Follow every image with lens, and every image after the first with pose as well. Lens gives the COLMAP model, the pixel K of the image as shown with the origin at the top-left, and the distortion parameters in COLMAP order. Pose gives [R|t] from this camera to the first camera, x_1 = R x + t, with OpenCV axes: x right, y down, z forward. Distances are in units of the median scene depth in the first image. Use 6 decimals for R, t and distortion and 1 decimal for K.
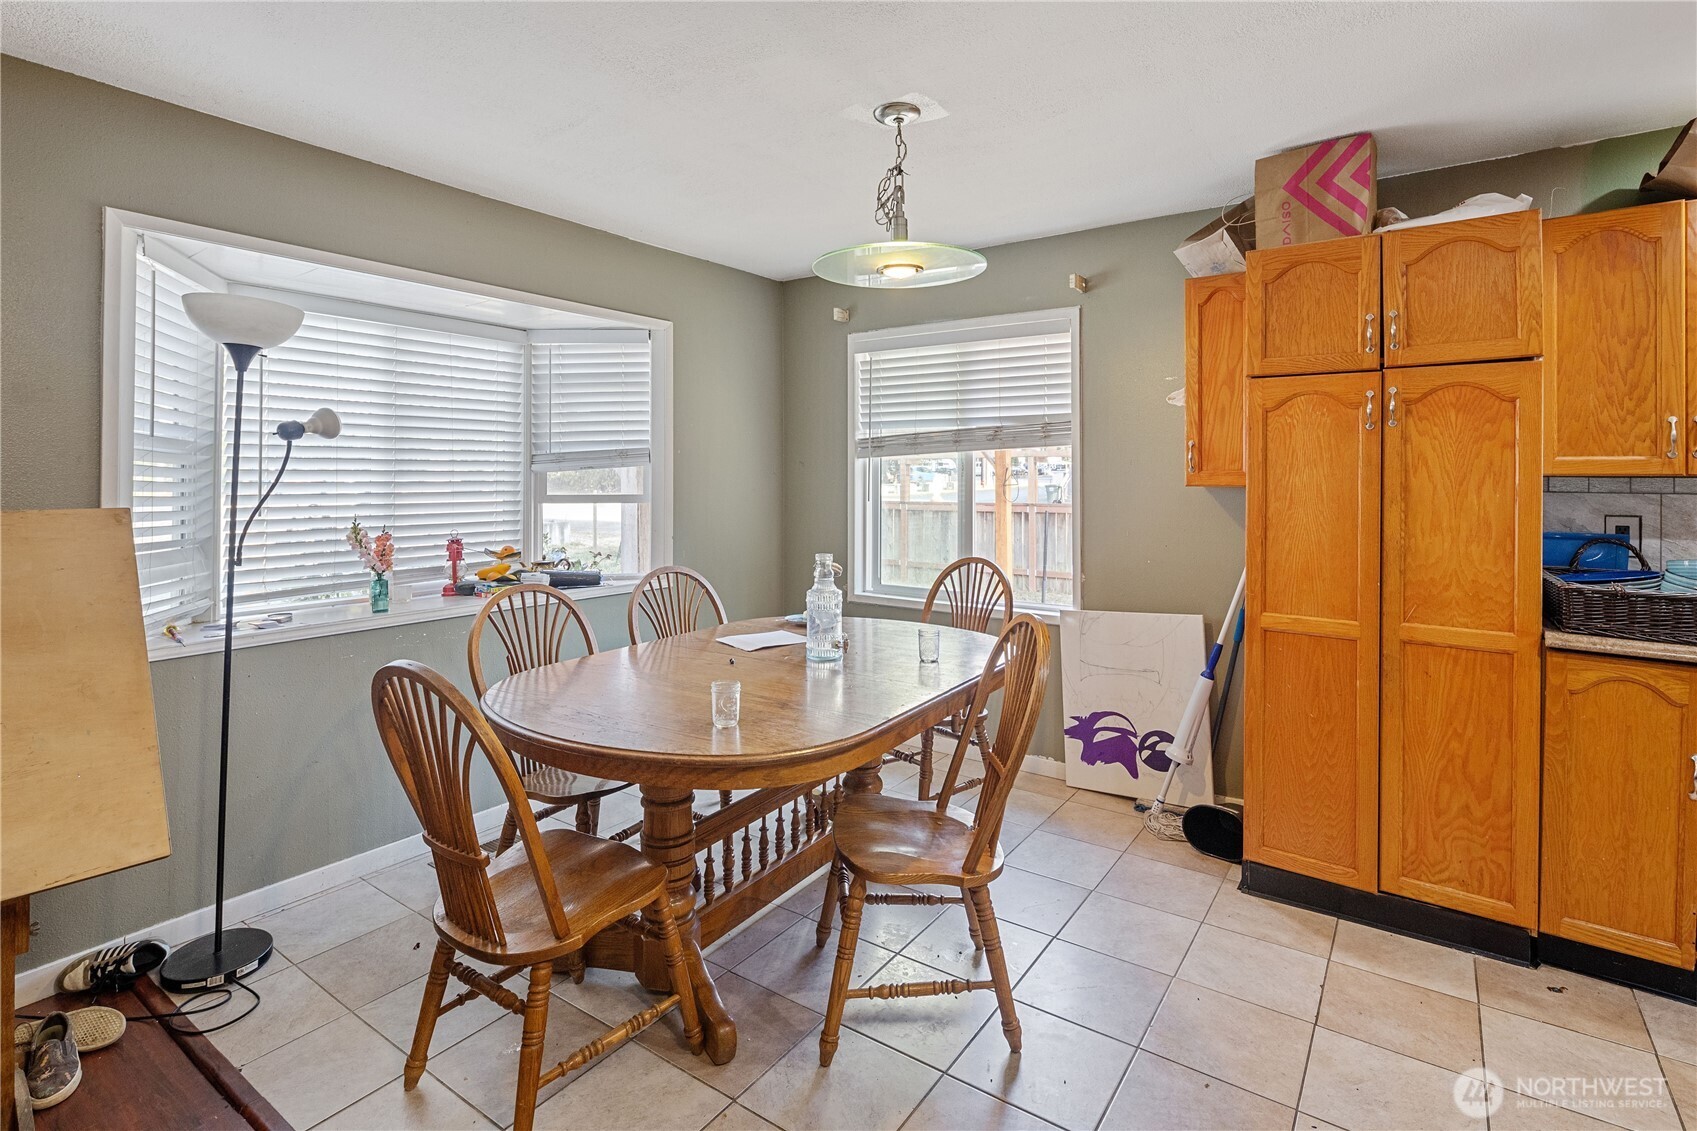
lens RADIAL K [[833.3, 0, 844.3], [0, 833.3, 475.9], [0, 0, 1]] dist [-0.001171, -0.000378]
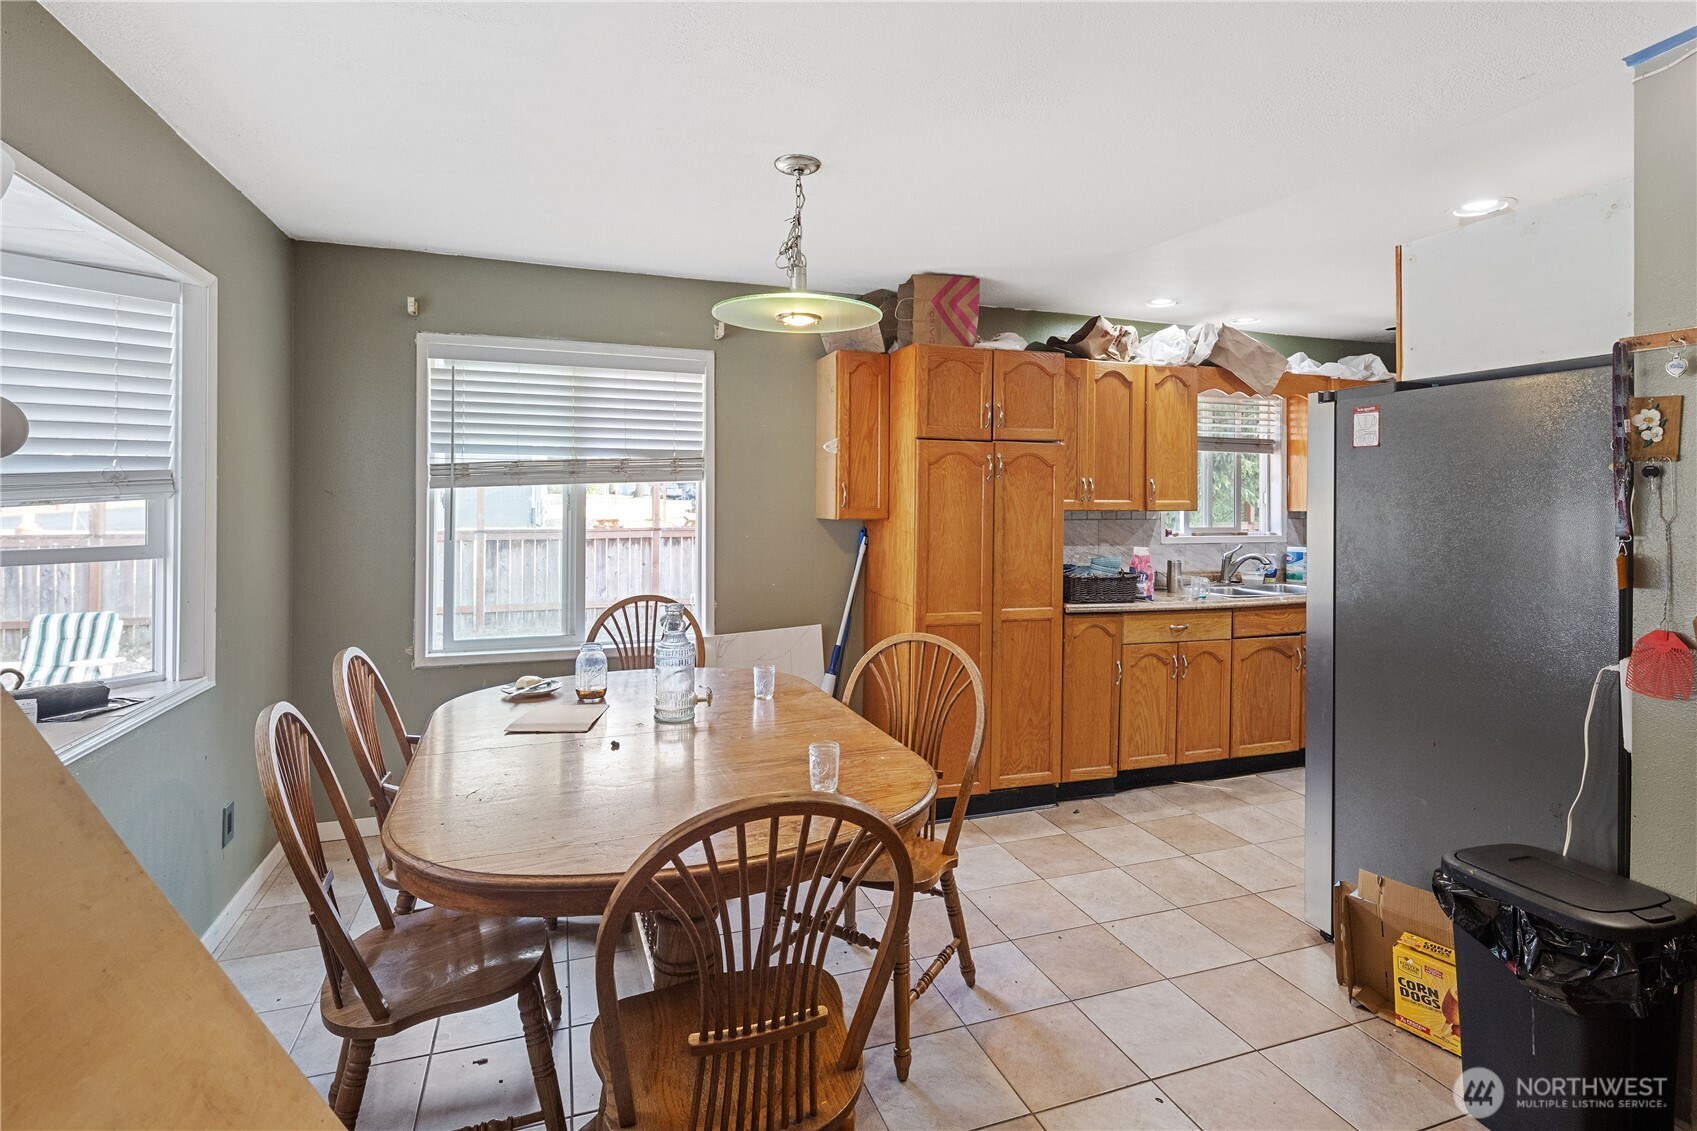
lens RADIAL K [[833.3, 0, 857.6], [0, 833.3, 495.2], [0, 0, 1]] dist [-0.001171, -0.000378]
pose [[0.570297, 0.004137, 0.821428, -0.690822], [-0.005942, 0.999982, -0.000911, -0.026447], [-0.821417, -0.004362, 0.570311, 0.332521]]
